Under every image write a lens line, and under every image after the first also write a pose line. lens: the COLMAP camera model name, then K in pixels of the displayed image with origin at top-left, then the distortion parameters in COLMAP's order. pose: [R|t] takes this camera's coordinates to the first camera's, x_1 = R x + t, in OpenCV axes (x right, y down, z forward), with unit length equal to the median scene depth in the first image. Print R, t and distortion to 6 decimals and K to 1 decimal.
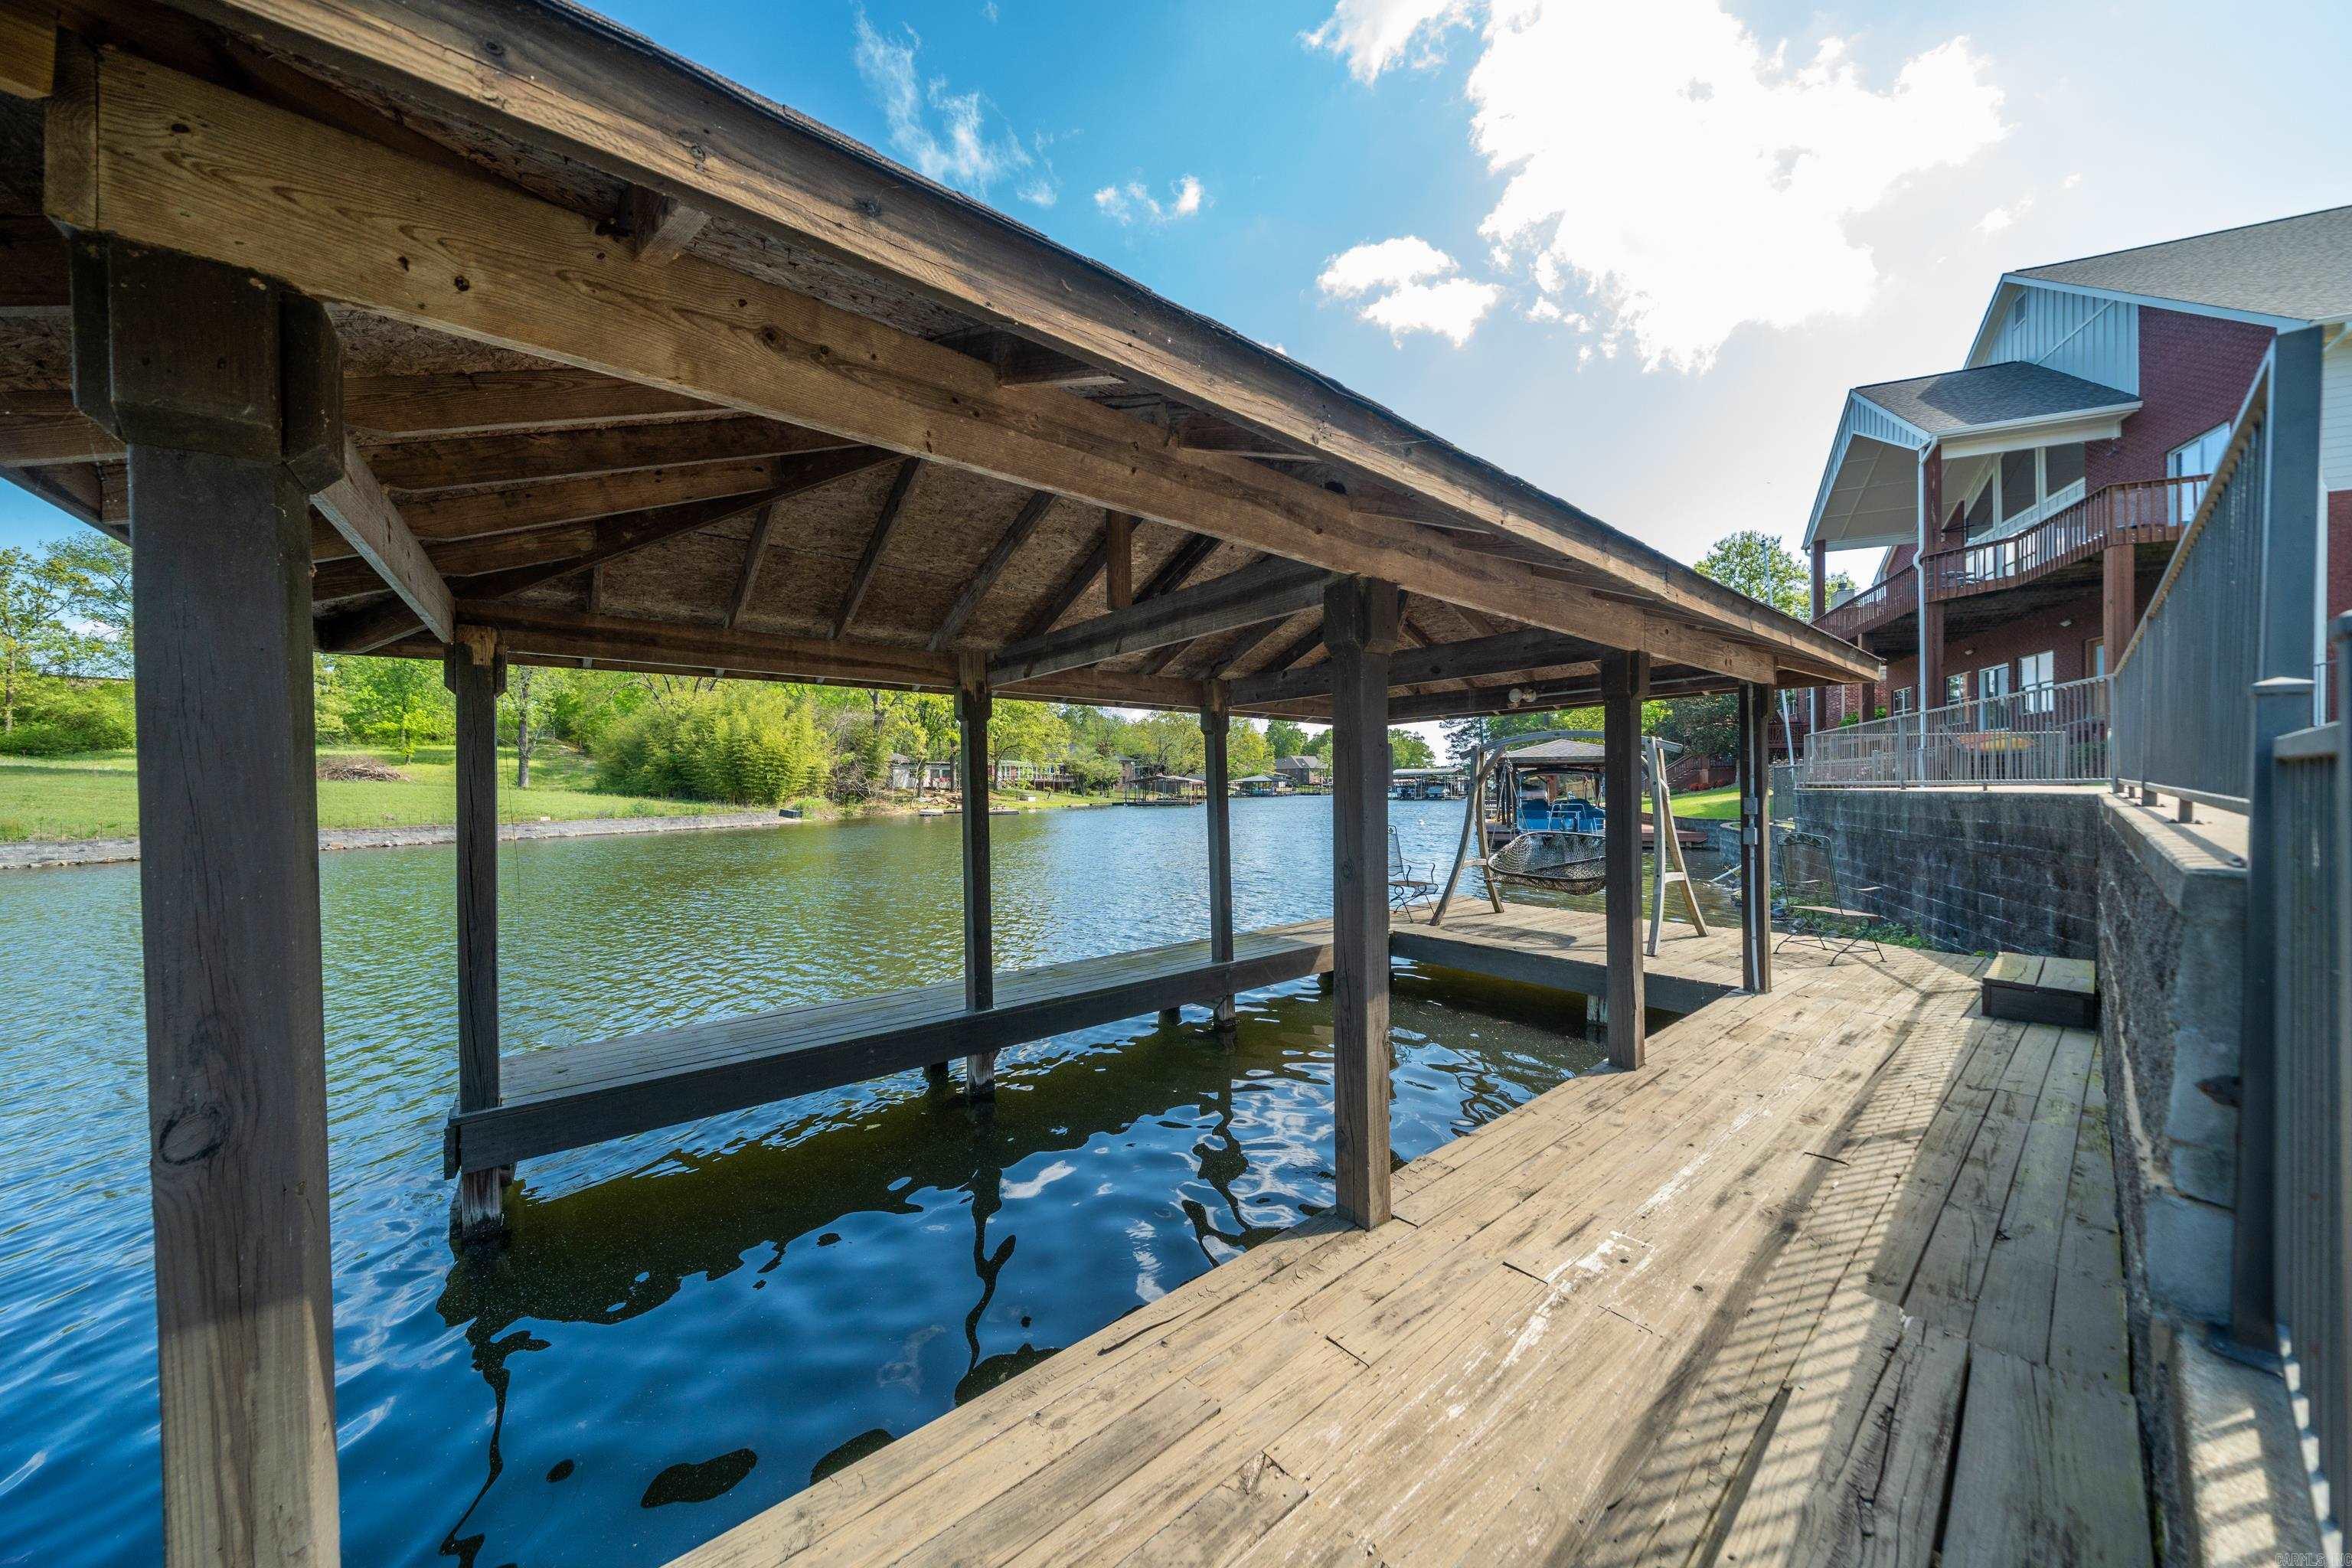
lens RADIAL K [[810.7, 0, 1160.8], [0, 810.7, 772.9], [0, 0, 1]] dist [-0.000456, 0.000119]
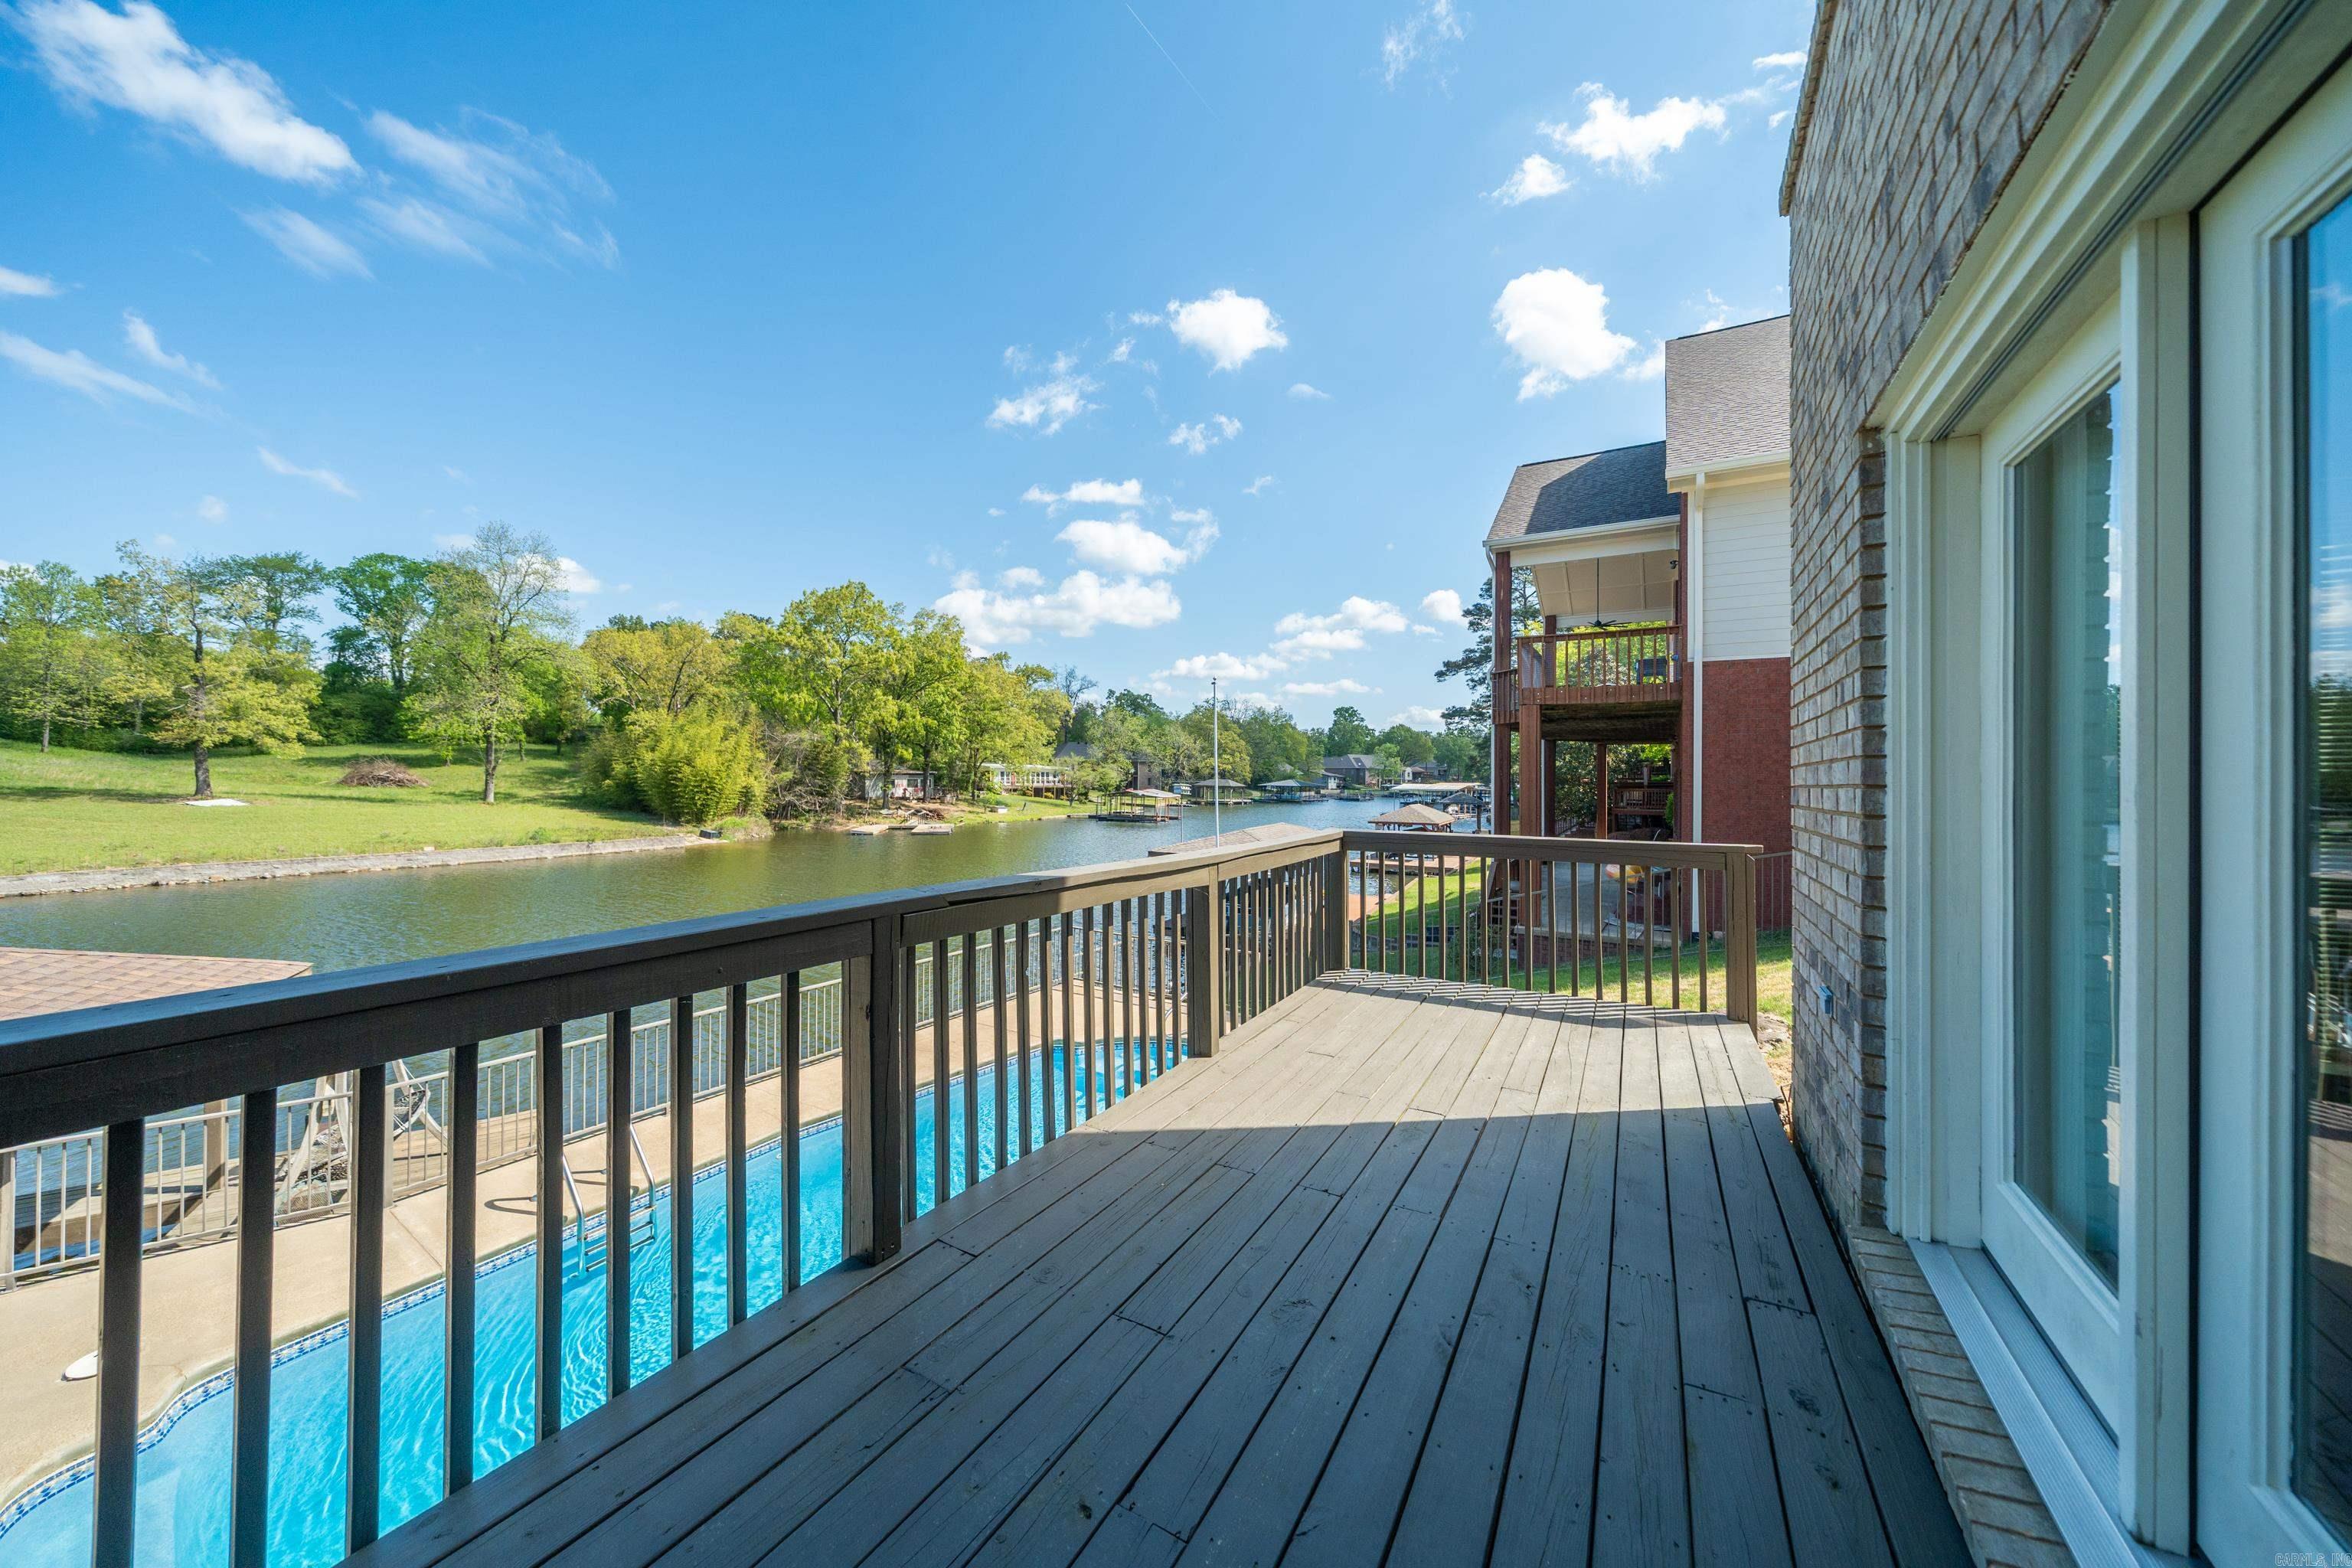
lens RADIAL K [[810.7, 0, 1160.8], [0, 810.7, 772.9], [0, 0, 1]] dist [-0.000456, 0.000119]
pose [[0.992230, 0.023727, -0.122133, 0.605629], [-0.021442, 0.999570, 0.019984, -0.151285], [0.122554, -0.017210, 0.992313, 0.045606]]
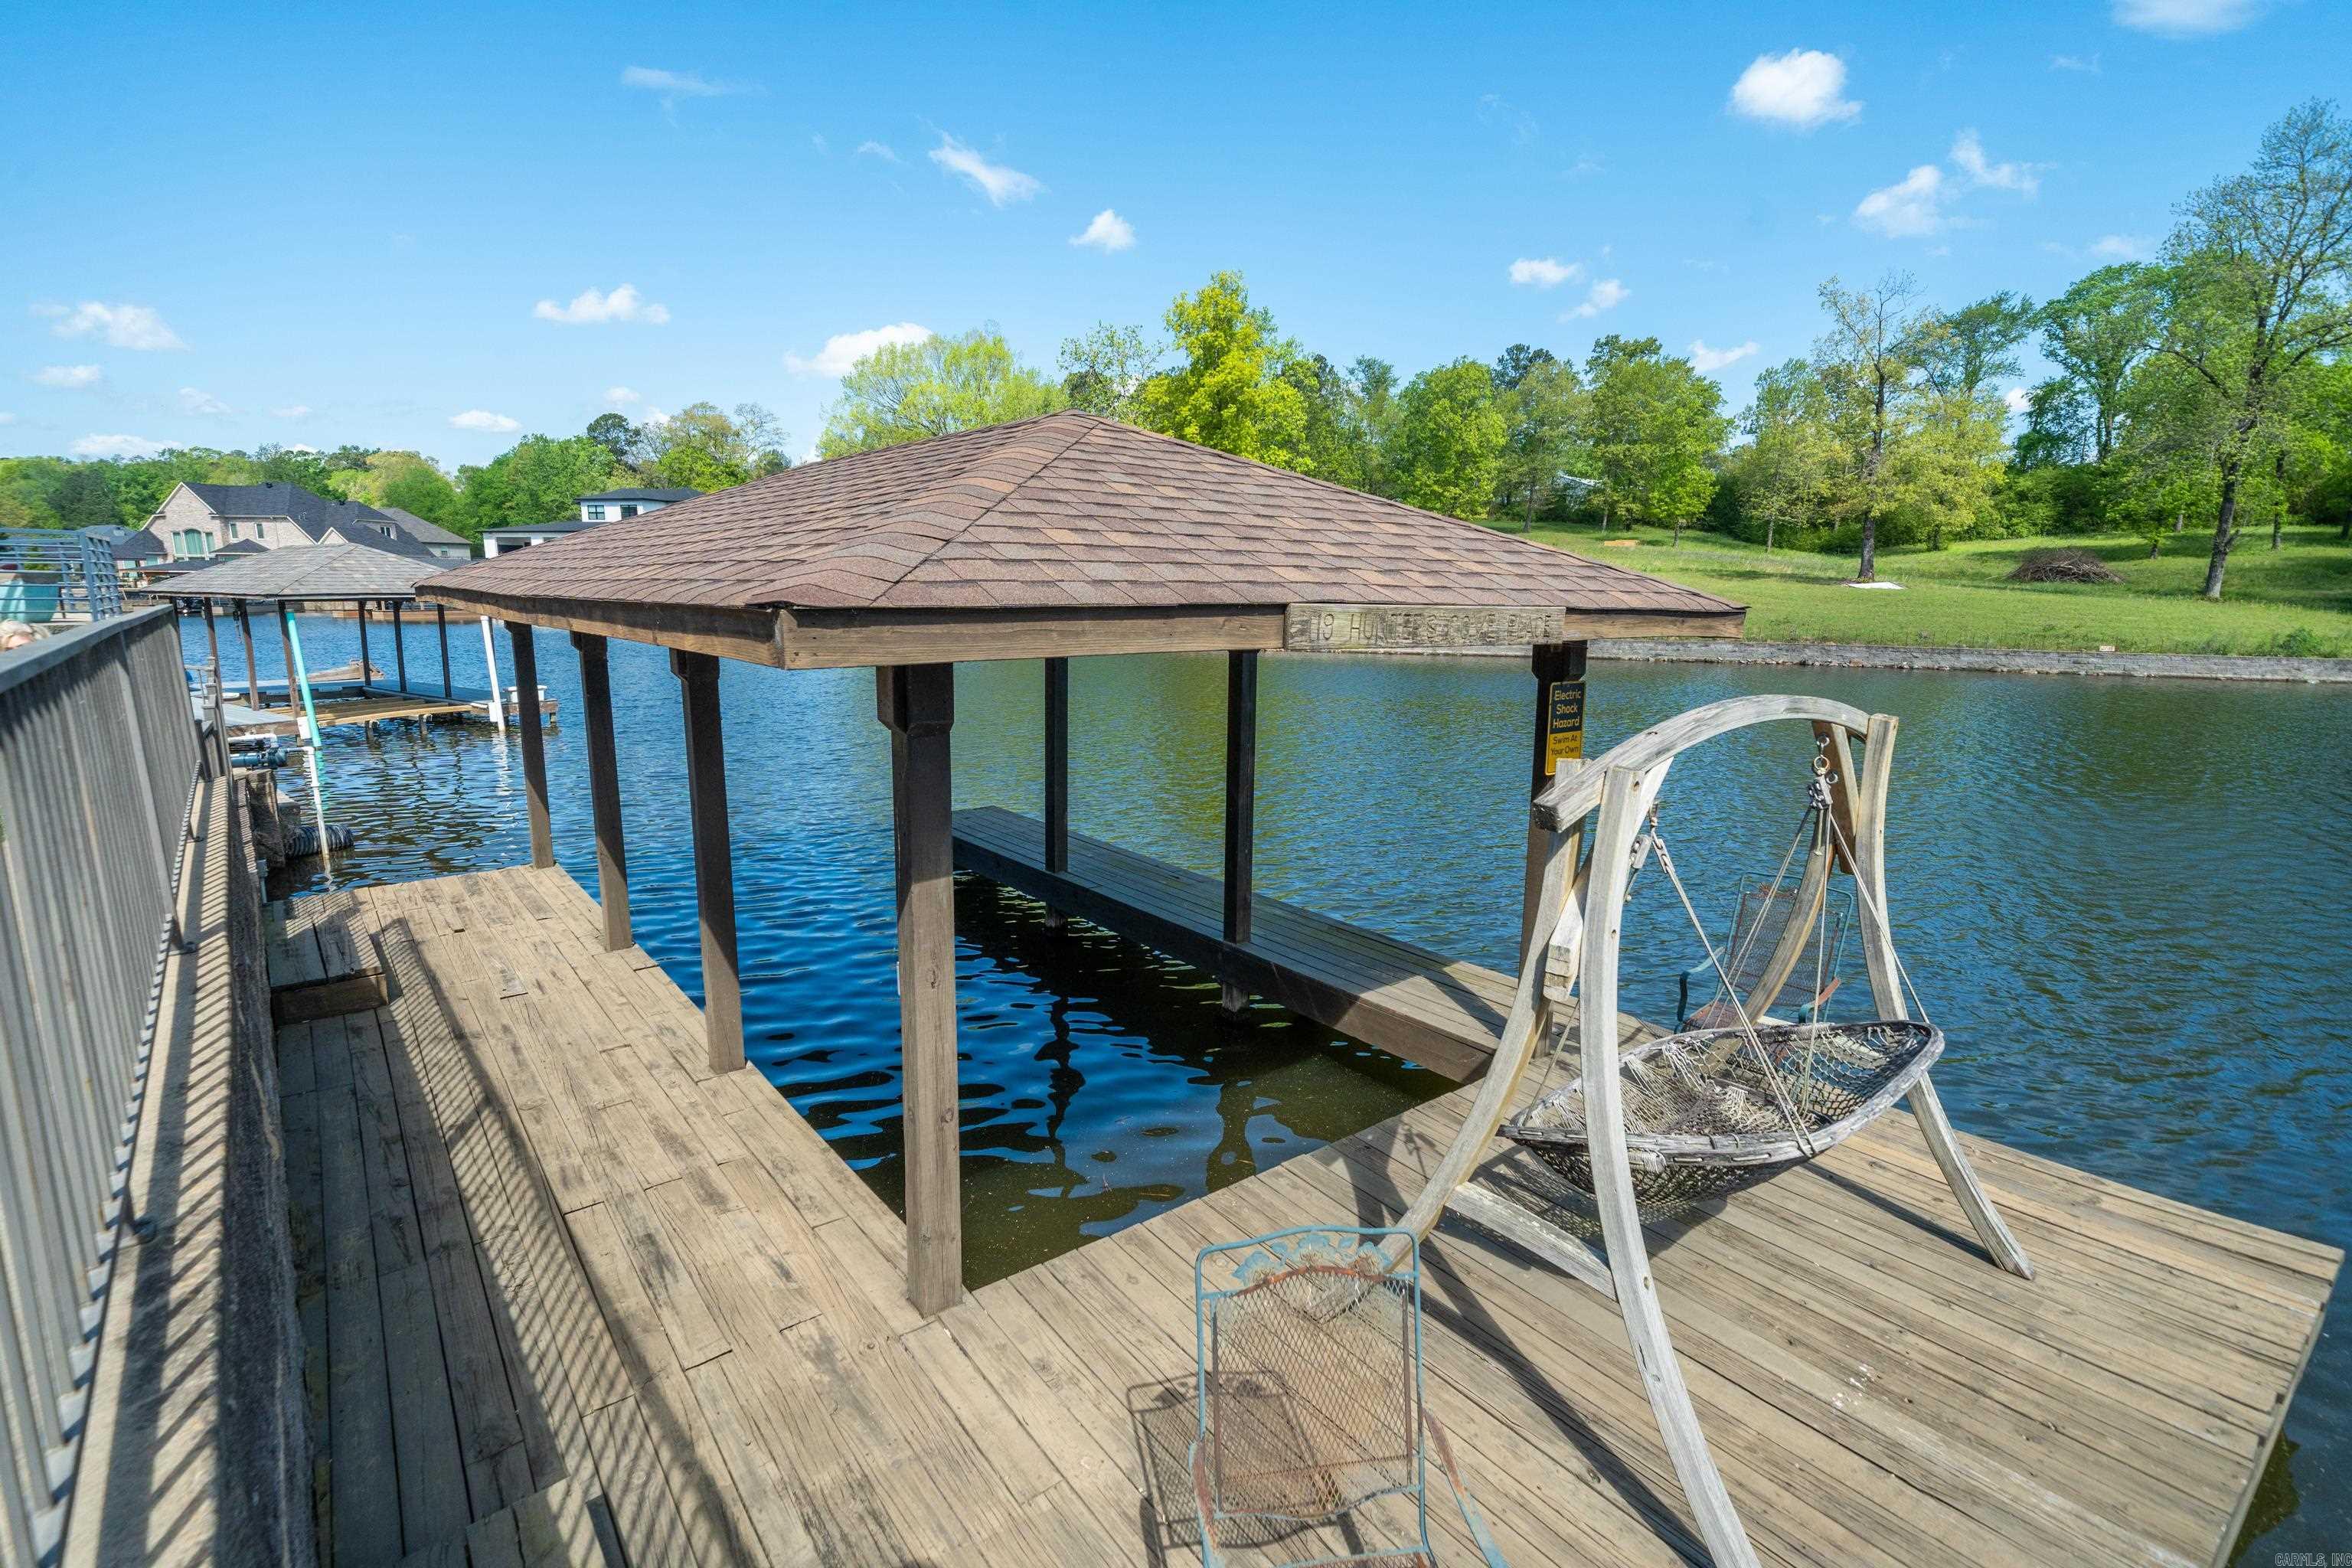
lens RADIAL K [[1074.2, 0, 1176.0], [0, 1074.2, 784.0], [0, 0, 1]] dist [-0.011482, 0.001018]
pose [[-0.007549, 0.196161, -0.980543, 0.334197], [0.014452, 0.980490, 0.196039, -0.038780], [0.999867, -0.012691, -0.010237, 0.298899]]
